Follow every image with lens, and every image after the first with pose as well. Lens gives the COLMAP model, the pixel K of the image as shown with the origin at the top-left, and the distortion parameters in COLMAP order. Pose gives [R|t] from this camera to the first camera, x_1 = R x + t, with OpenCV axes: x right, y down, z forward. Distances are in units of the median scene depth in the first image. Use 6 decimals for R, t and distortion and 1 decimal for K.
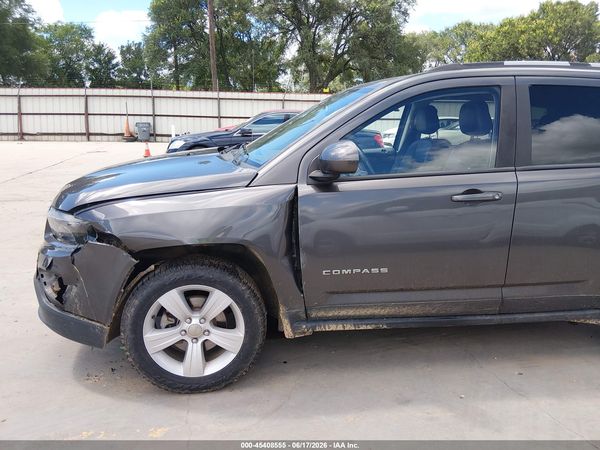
lens RADIAL K [[453.7, 0, 303.9], [0, 453.7, 221.7], [0, 0, 1]] dist [0.075098, -0.131834]
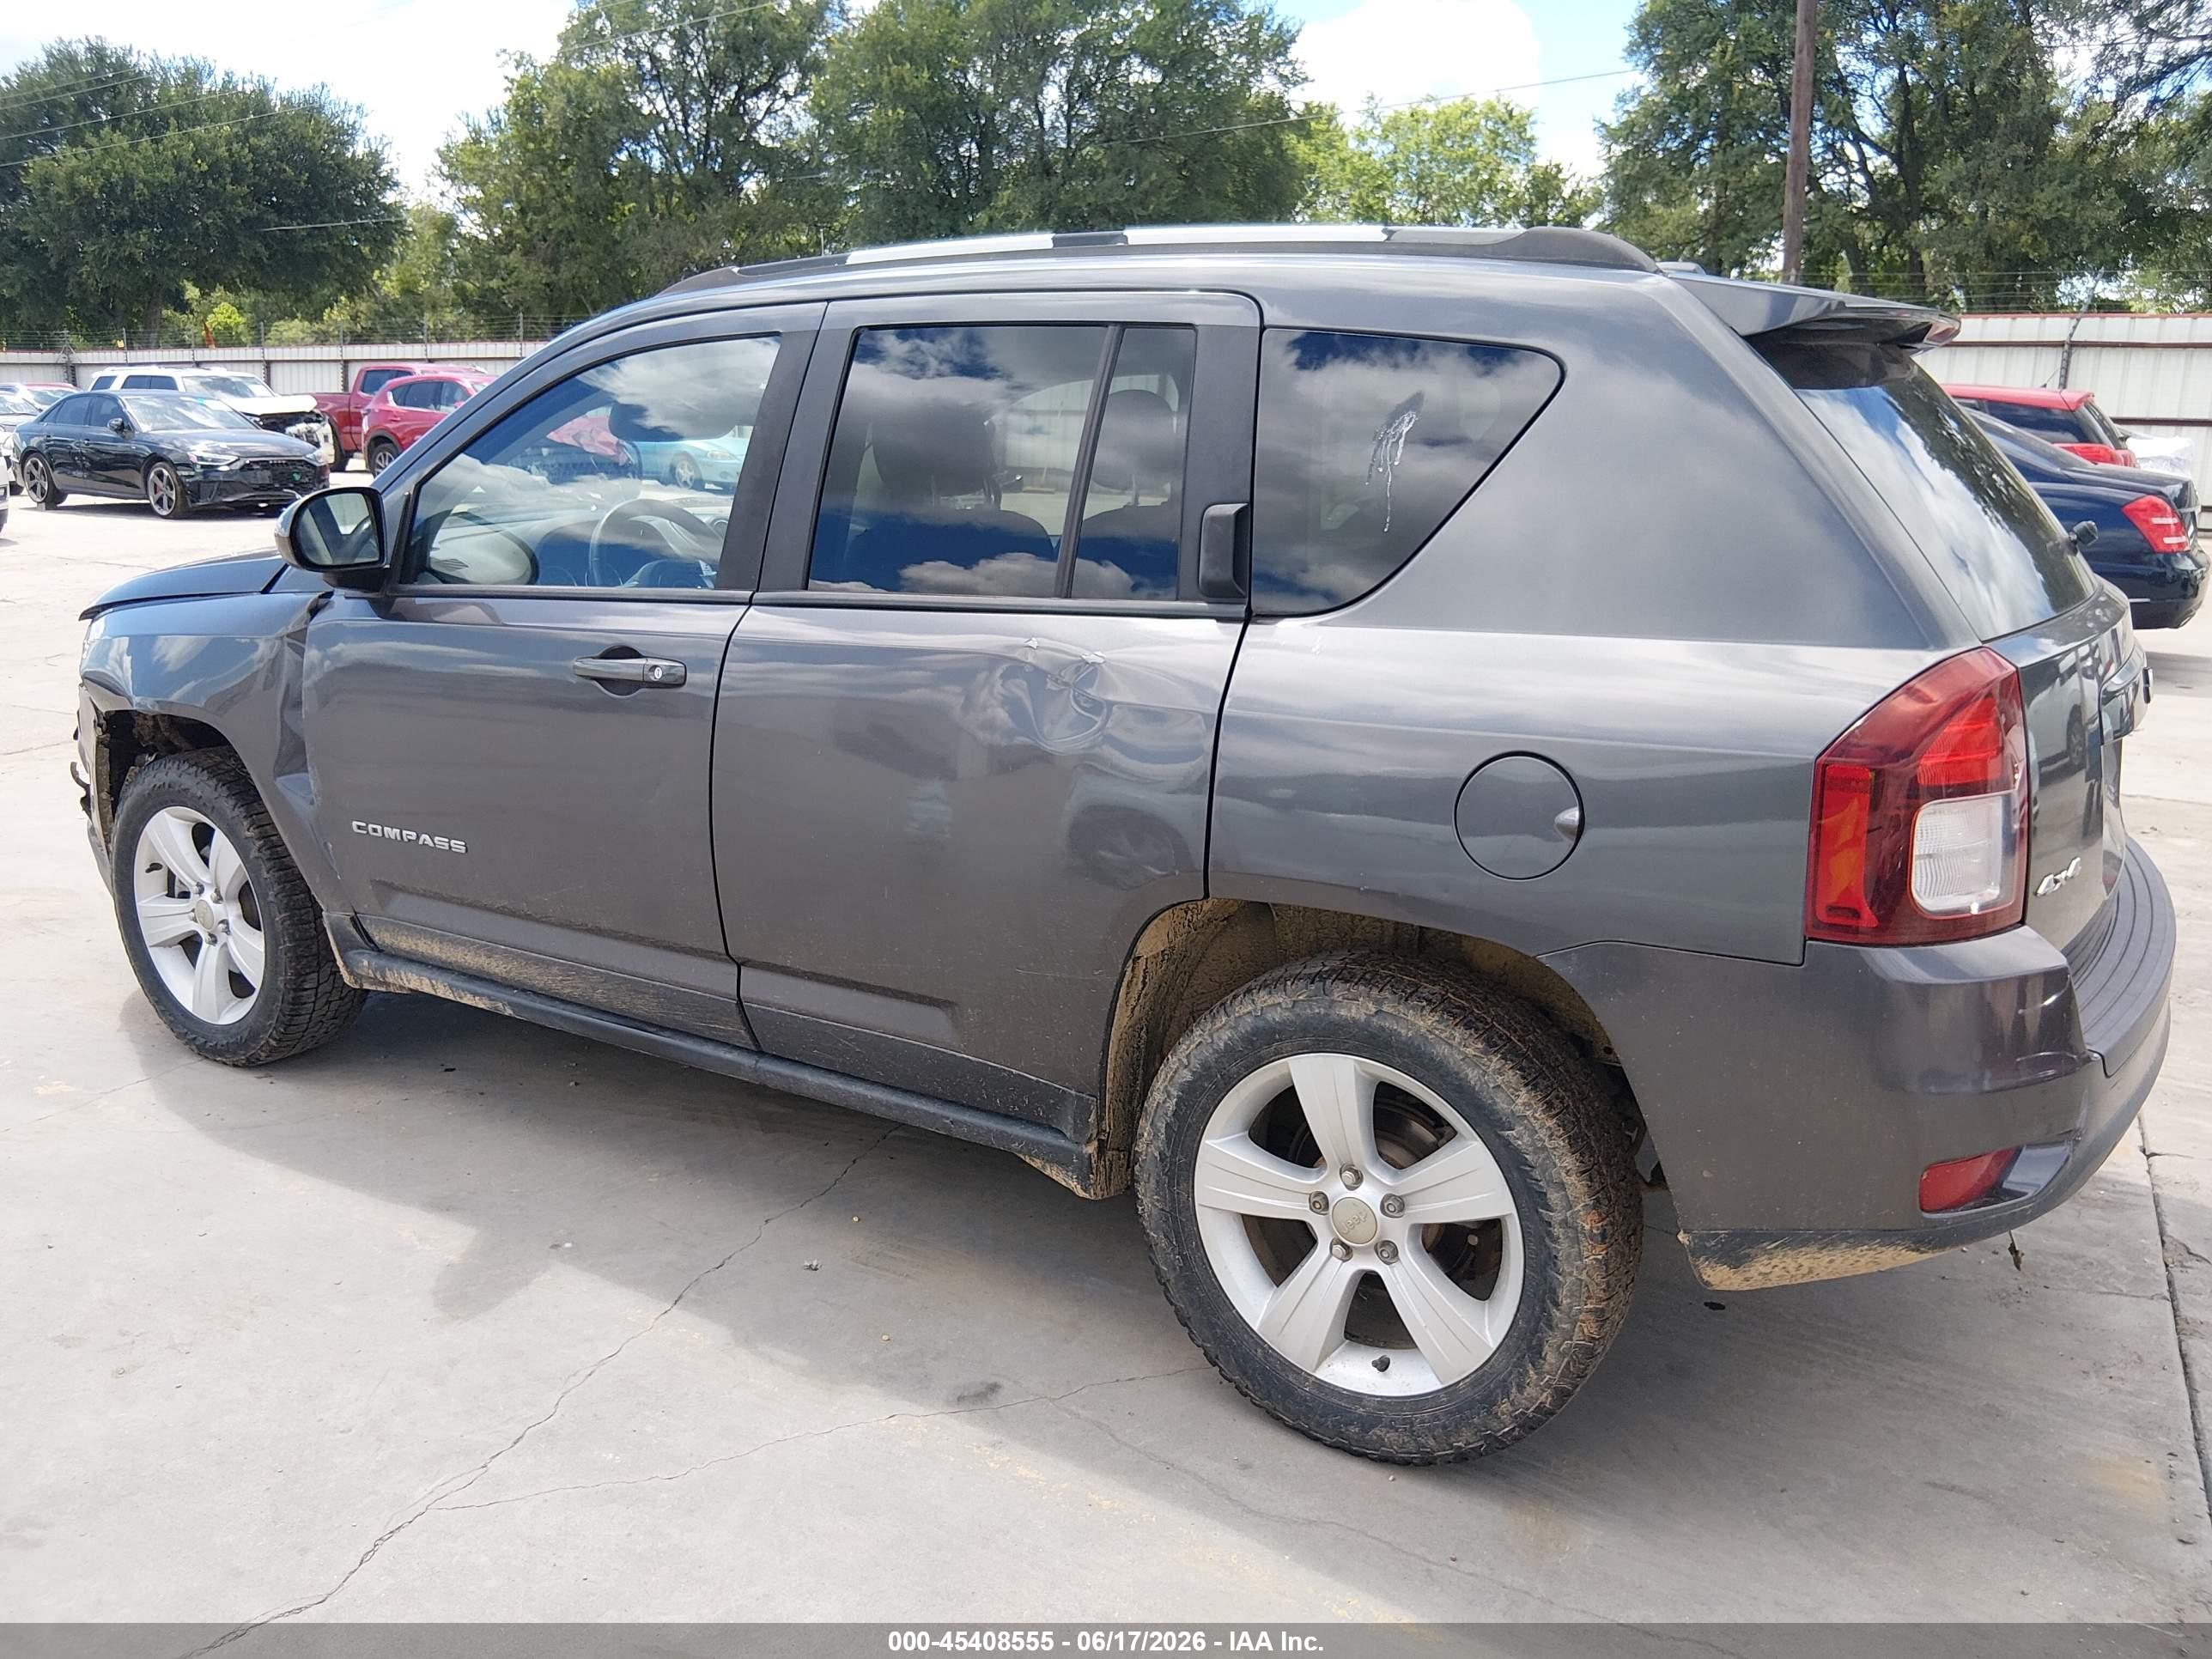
lens RADIAL K [[1672.7, 0, 1120.5], [0, 1672.7, 817.5], [0, 0, 1]] dist [0.075098, -0.131834]
pose [[0.780506, 0.139676, -0.609345, 1.269038], [-0.134223, 0.989431, 0.054876, -0.056492], [0.610569, 0.038957, 0.791004, 0.218568]]
